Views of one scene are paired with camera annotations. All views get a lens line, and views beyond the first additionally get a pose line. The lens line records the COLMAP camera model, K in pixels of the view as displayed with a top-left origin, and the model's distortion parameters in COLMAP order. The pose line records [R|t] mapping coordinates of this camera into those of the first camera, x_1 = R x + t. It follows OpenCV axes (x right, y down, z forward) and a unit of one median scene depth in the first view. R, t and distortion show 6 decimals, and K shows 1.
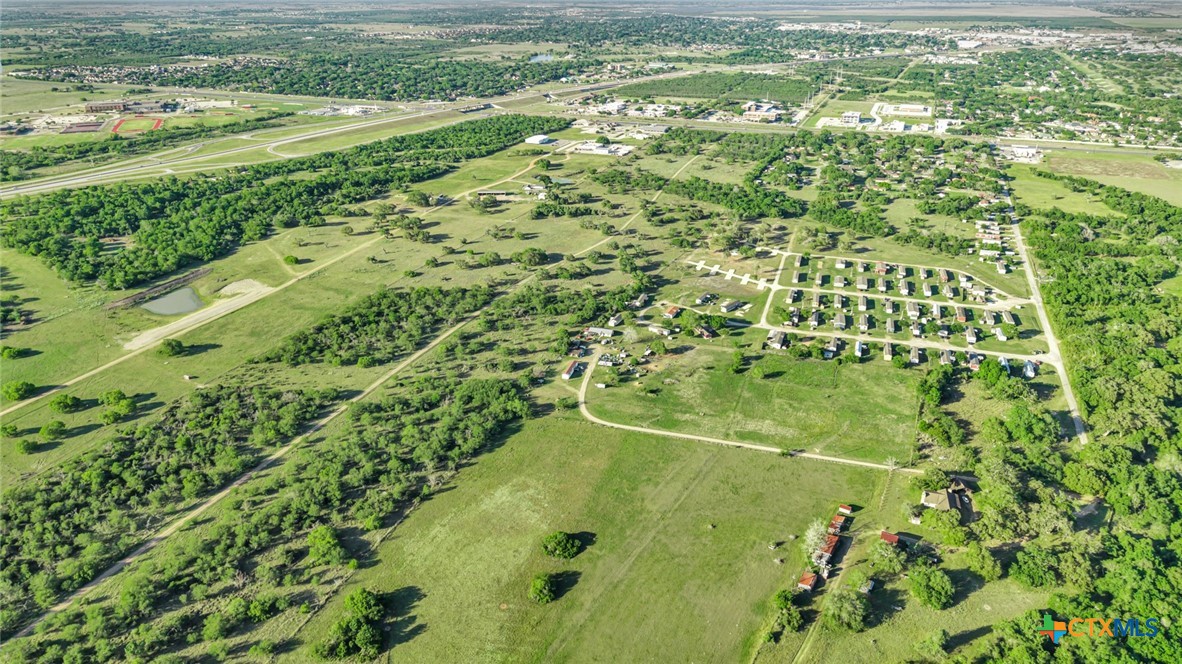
lens RADIAL K [[786.6, 0, 594.3], [0, 786.6, 333.3], [0, 0, 1]] dist [0.036590, -0.039283]
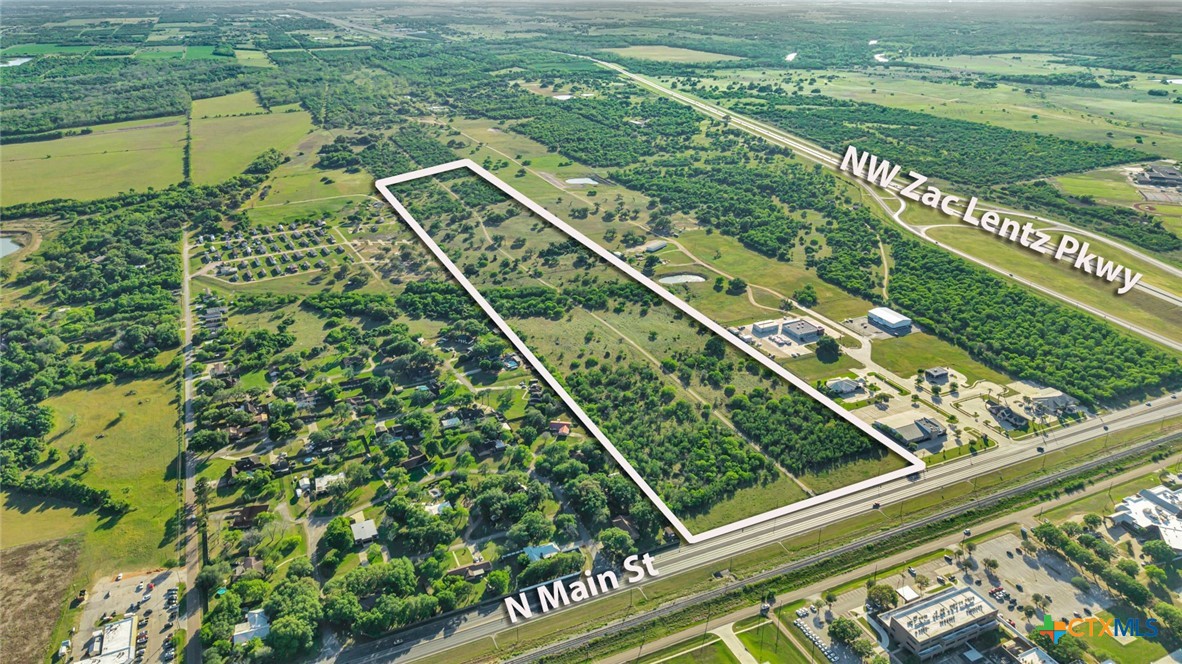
lens RADIAL K [[786.6, 0, 582.1], [0, 786.6, 333.3], [0, 0, 1]] dist [0.036590, -0.039283]
pose [[-0.688111, 0.302407, -0.659586, 1.116421], [-0.291395, 0.717325, 0.632877, -1.190227], [0.664524, 0.627690, -0.405479, 2.277158]]
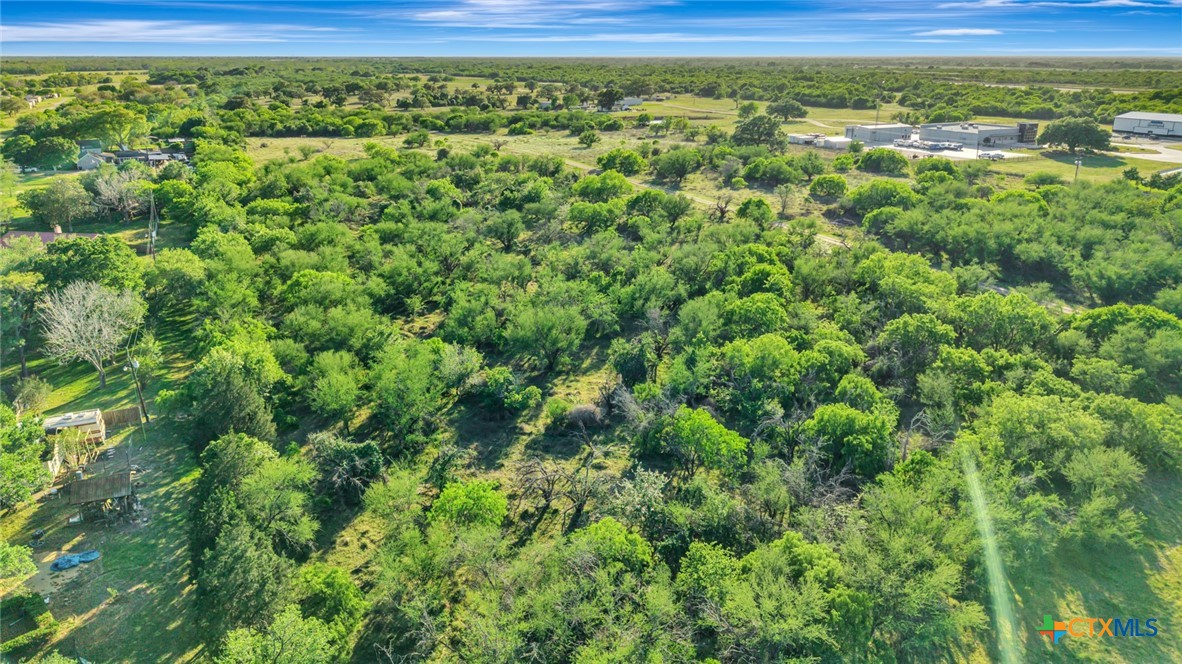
lens RADIAL K [[786.6, 0, 589.9], [0, 786.6, 334.4], [0, 0, 1]] dist [0.036590, -0.039283]
pose [[-0.680196, 0.245801, -0.690590, 0.545528], [-0.295890, 0.769875, 0.565457, -0.584833], [0.670658, 0.588960, -0.450936, 2.123240]]
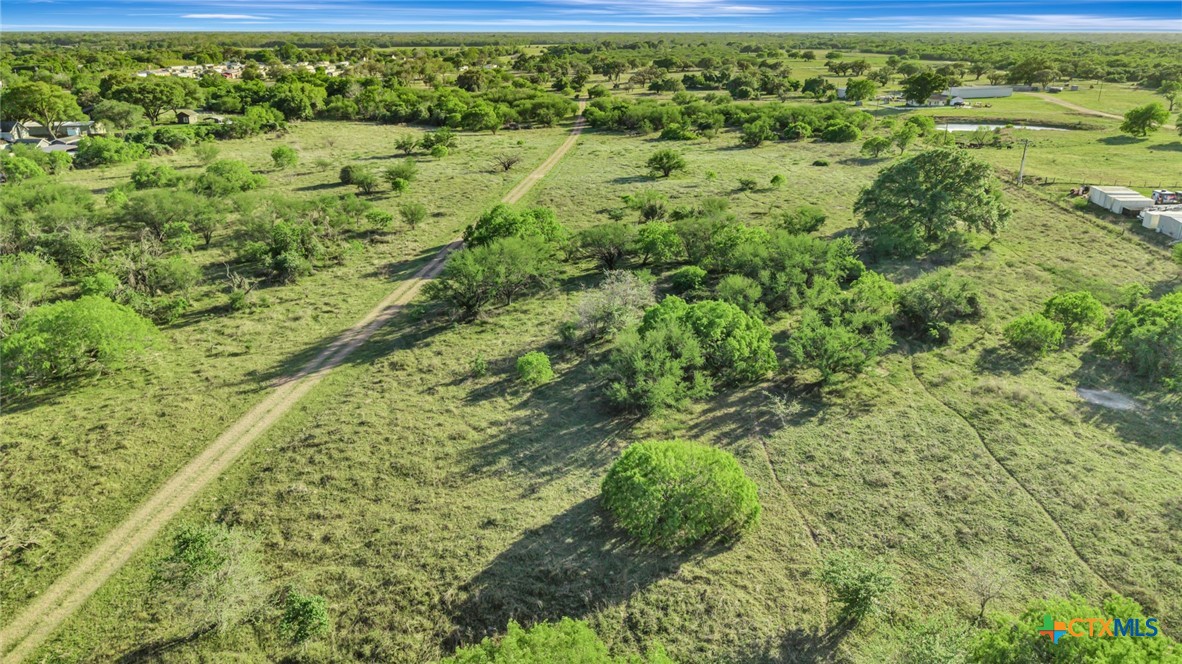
lens RADIAL K [[786.6, 0, 593.7], [0, 786.6, 330.6], [0, 0, 1]] dist [0.036590, -0.039283]
pose [[-0.962685, 0.095471, -0.253225, 0.274663], [-0.110315, 0.716000, 0.689329, -0.545694], [0.247120, 0.691541, -0.678750, 2.050626]]
